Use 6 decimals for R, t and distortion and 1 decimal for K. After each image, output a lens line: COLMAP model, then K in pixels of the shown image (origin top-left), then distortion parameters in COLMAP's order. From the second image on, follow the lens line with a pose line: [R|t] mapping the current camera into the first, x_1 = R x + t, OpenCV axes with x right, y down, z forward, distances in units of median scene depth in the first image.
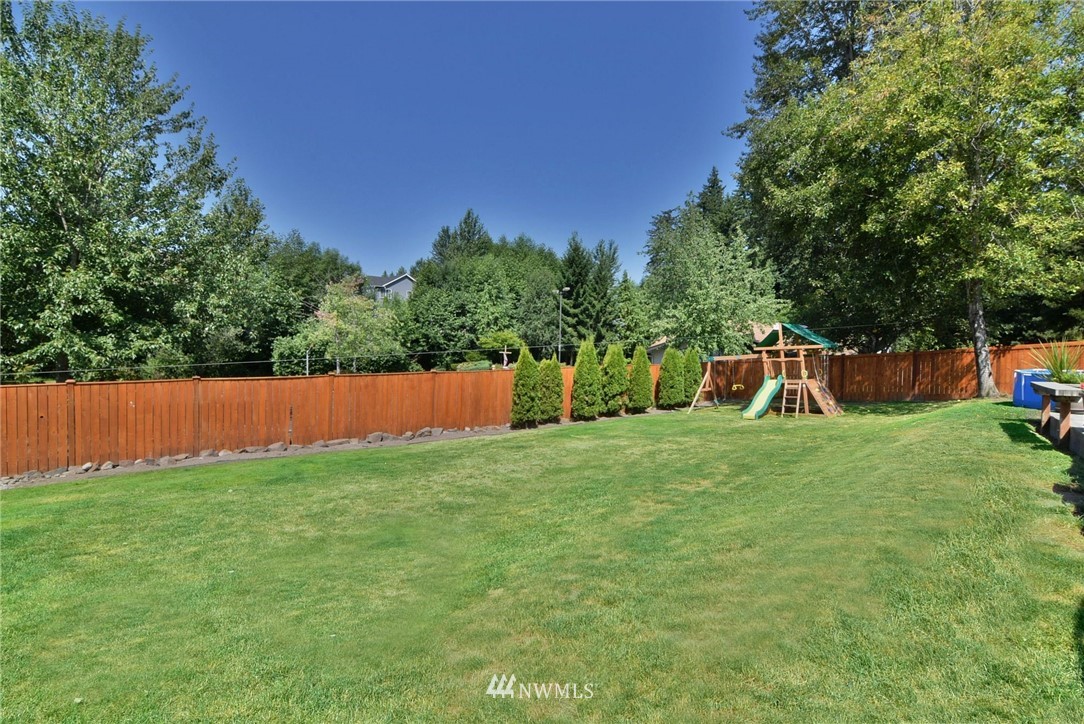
lens RADIAL K [[536.0, 0, 543.4], [0, 536.0, 366.3], [0, 0, 1]] dist [0.001637, -0.000284]
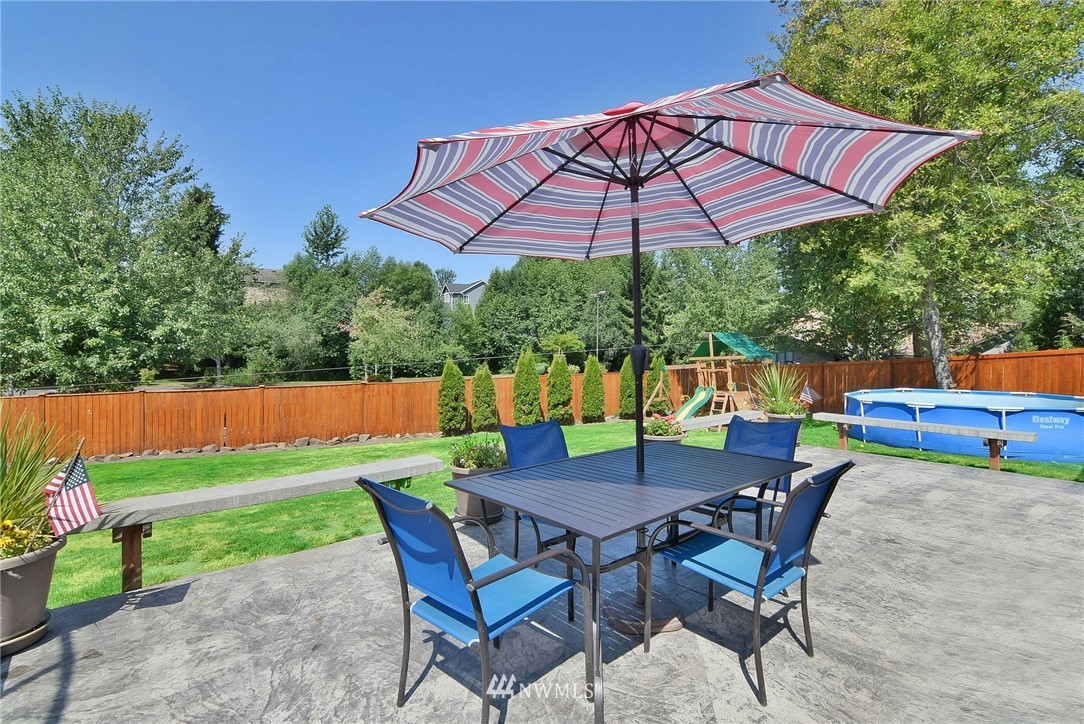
lens RADIAL K [[536.0, 0, 552.8], [0, 536.0, 359.7], [0, 0, 1]] dist [0.001637, -0.000284]
pose [[0.974891, -0.005569, -0.222612, 0.380523], [0.004109, 0.999967, -0.007021, -0.025649], [0.222644, 0.005930, 0.974882, 0.007477]]
